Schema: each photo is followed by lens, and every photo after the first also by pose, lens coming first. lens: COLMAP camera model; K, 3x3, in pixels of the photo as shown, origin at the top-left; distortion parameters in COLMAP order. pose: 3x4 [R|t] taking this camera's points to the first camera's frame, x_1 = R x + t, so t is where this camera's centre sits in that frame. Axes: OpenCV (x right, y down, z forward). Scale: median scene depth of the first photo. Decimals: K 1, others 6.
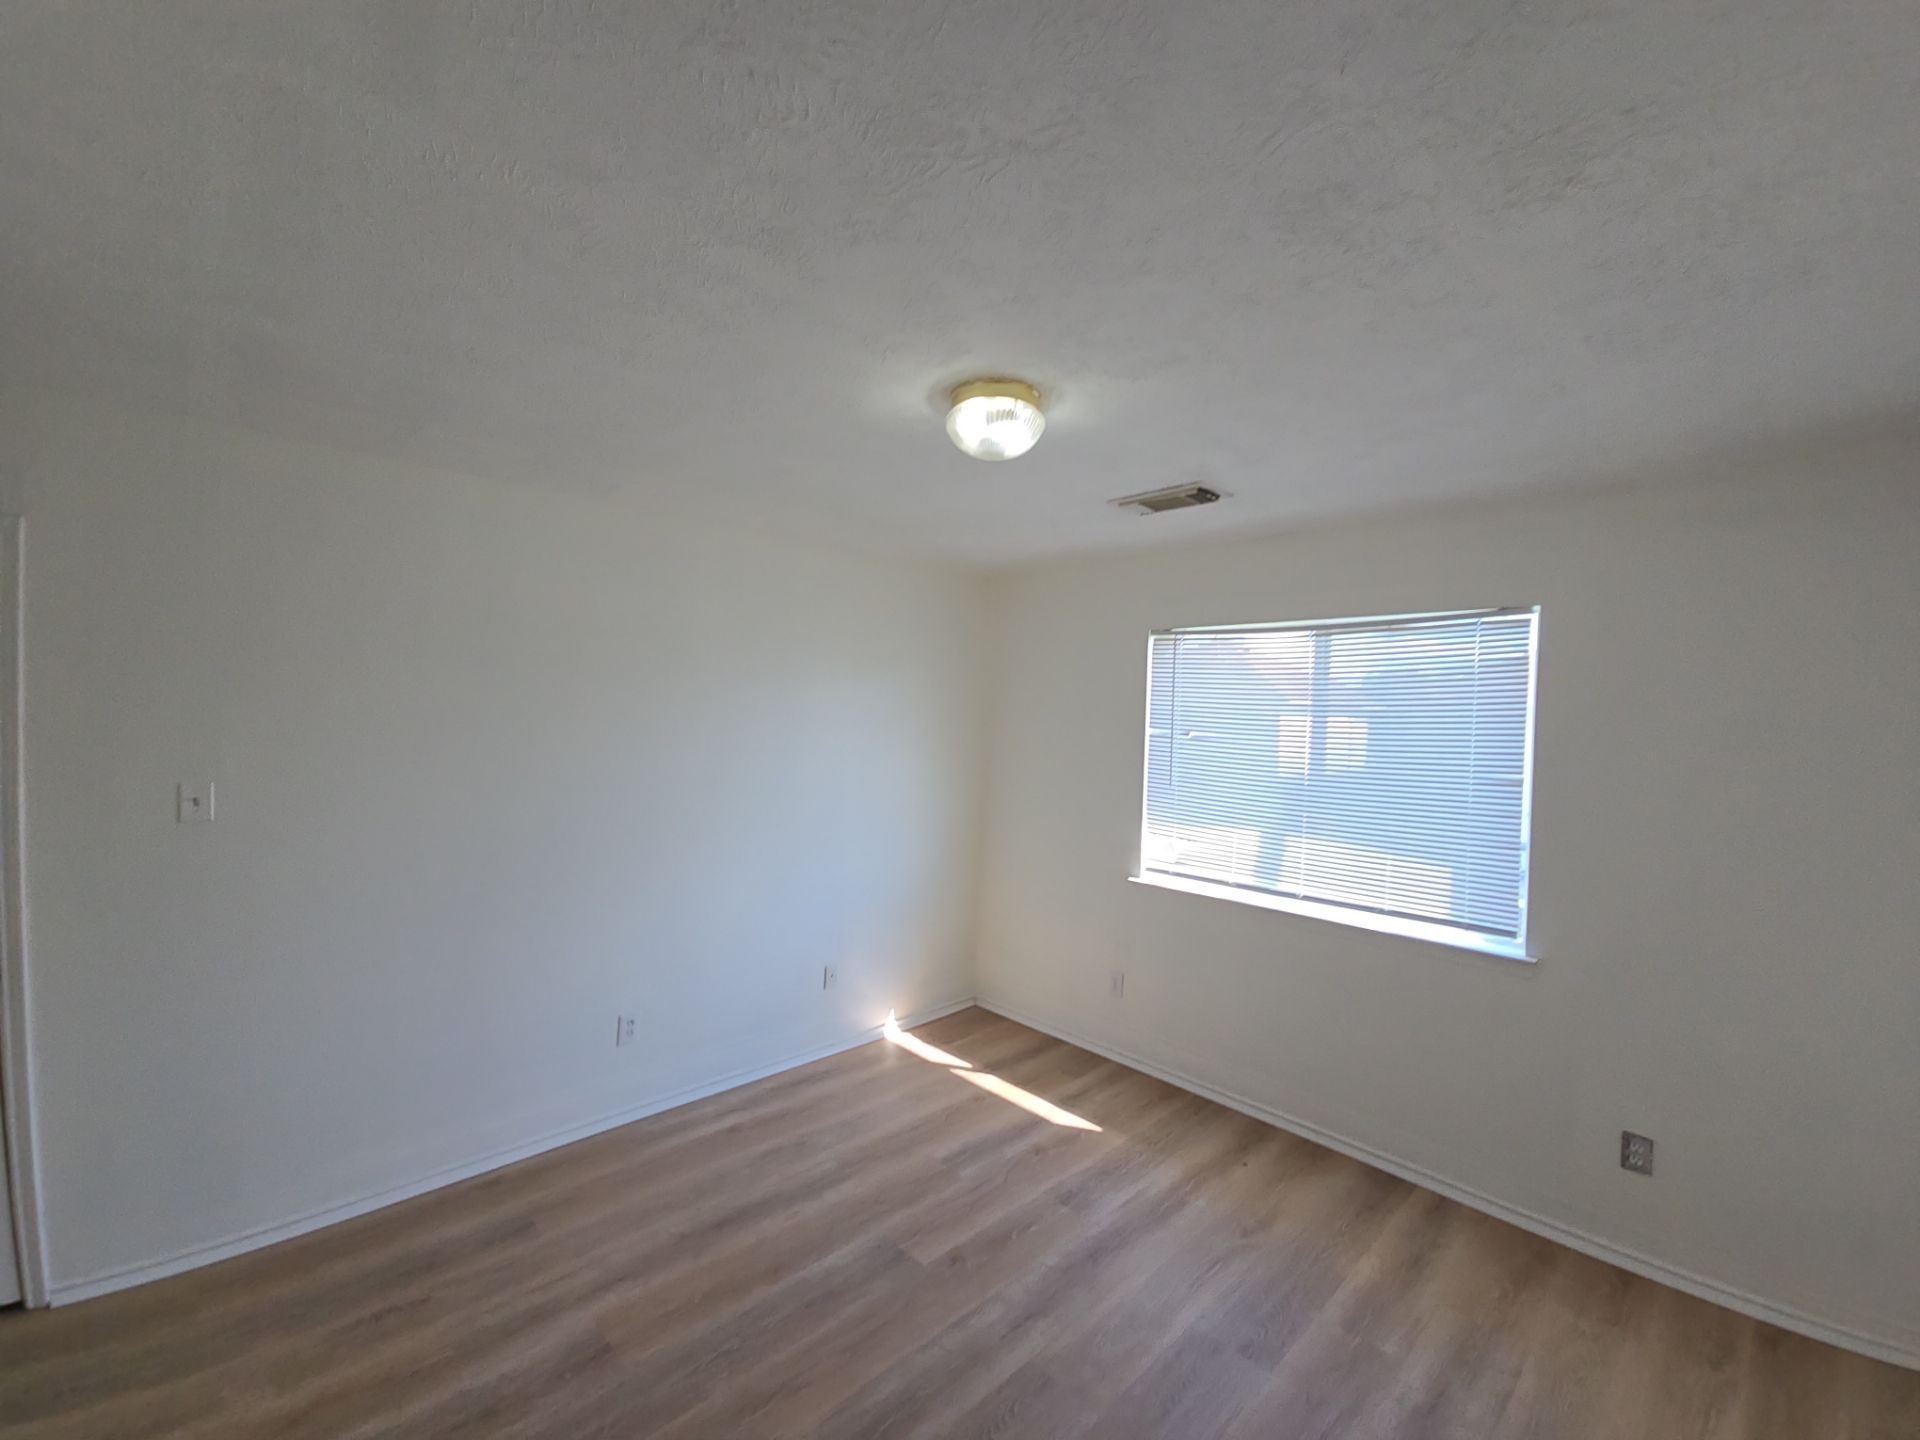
lens RADIAL K [[764.6, 0, 960.0], [0, 764.6, 720.0], [0, 0, 1]] dist [0.013620, -0.012007]
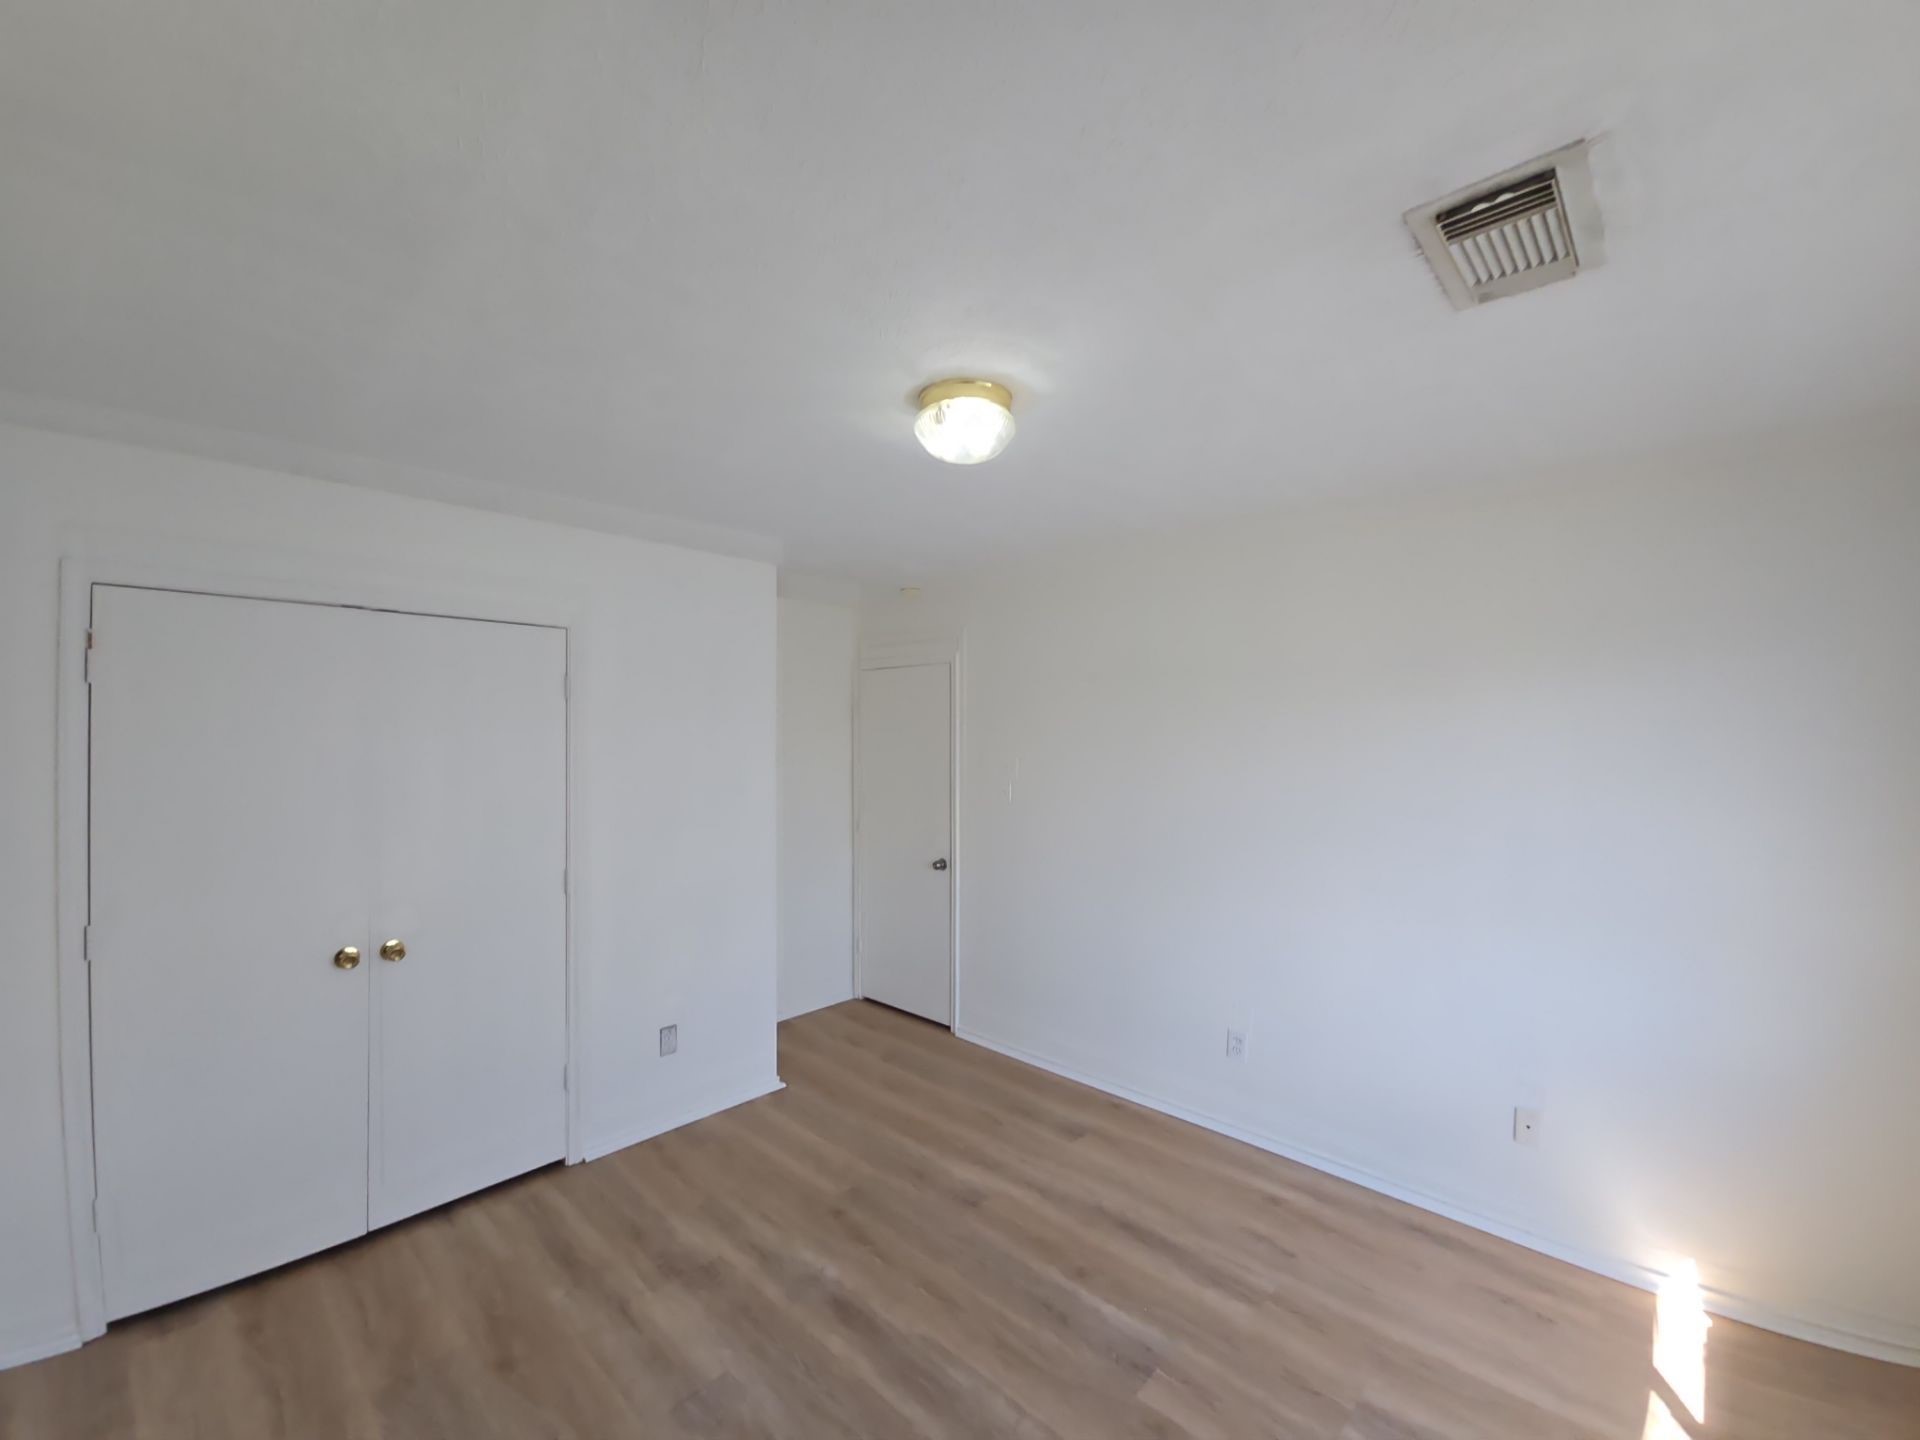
lens RADIAL K [[781.6, 0, 956.4], [0, 781.6, 733.4], [0, 0, 1]] dist [0.014697, -0.011748]
pose [[0.039999, -0.040314, -0.998386, 0.749156], [-0.003511, 0.999174, -0.040486, 0.038688], [0.999194, 0.005125, 0.039825, 0.717705]]
